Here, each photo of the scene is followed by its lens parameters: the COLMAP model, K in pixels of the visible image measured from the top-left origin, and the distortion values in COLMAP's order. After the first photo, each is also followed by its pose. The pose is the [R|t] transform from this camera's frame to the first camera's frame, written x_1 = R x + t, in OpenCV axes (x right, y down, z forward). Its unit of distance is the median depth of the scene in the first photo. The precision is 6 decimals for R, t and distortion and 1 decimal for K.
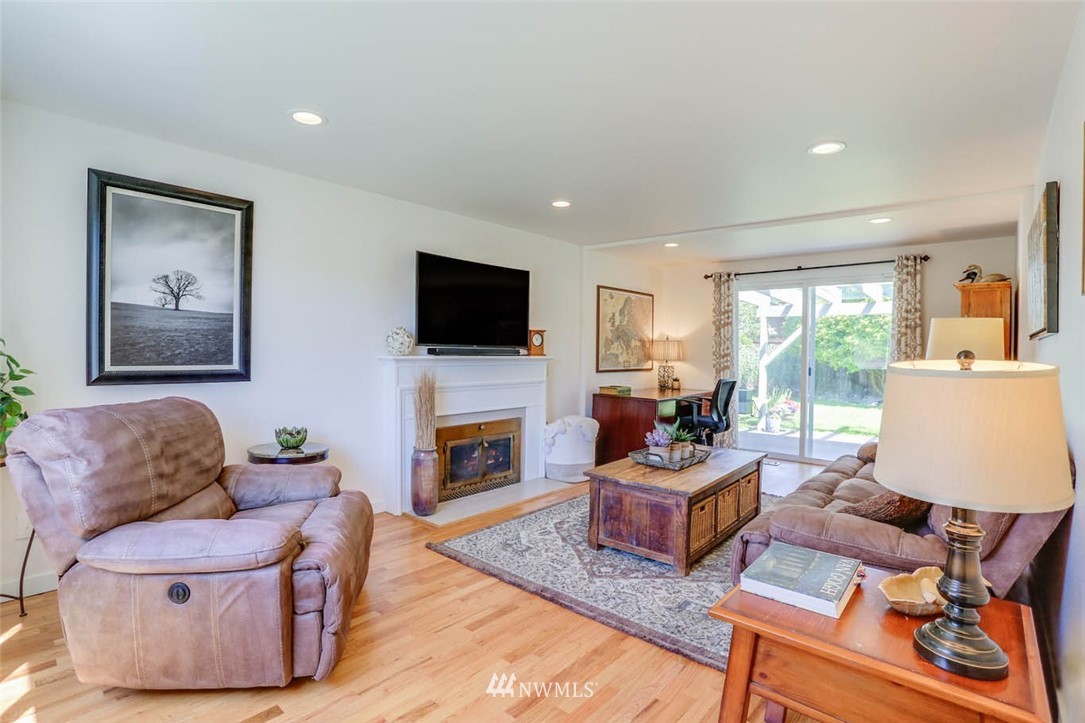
lens RADIAL K [[523.8, 0, 538.2], [0, 523.8, 358.5], [0, 0, 1]] dist [-0.030698, 0.000473]
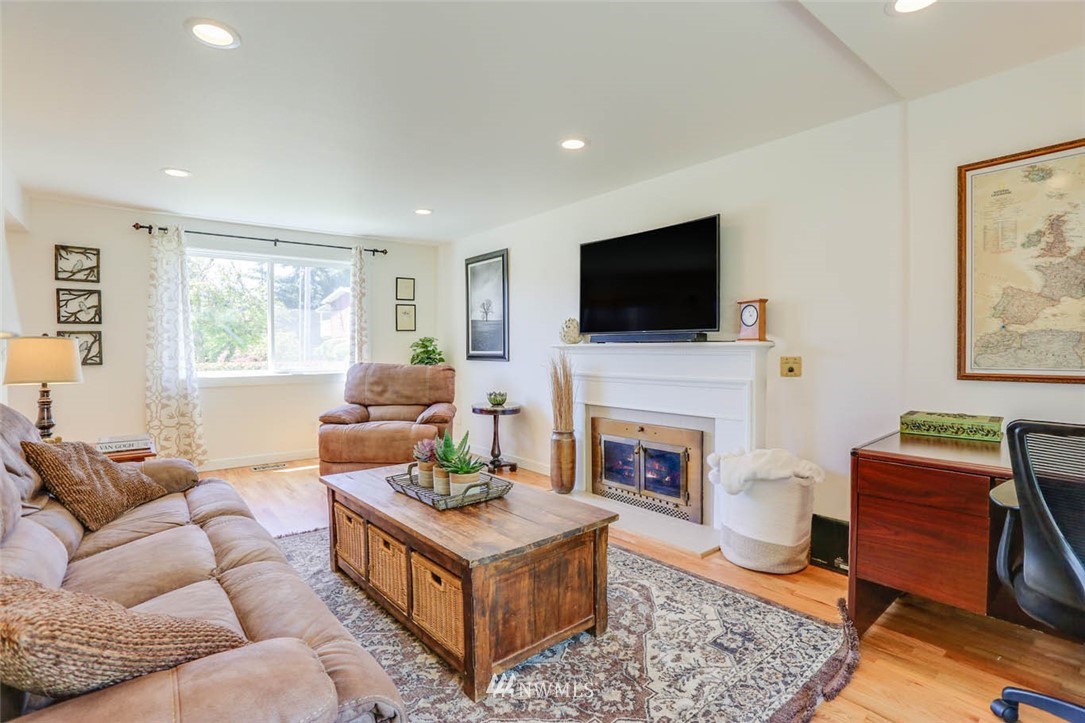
lens RADIAL K [[523.8, 0, 539.4], [0, 523.8, 353.4], [0, 0, 1]] dist [-0.030698, 0.000473]
pose [[-0.148090, -0.008731, -0.988935, 0.779975], [-0.018262, 0.999815, -0.006092, 0.021304], [0.988805, 0.017157, -0.148222, 1.019831]]
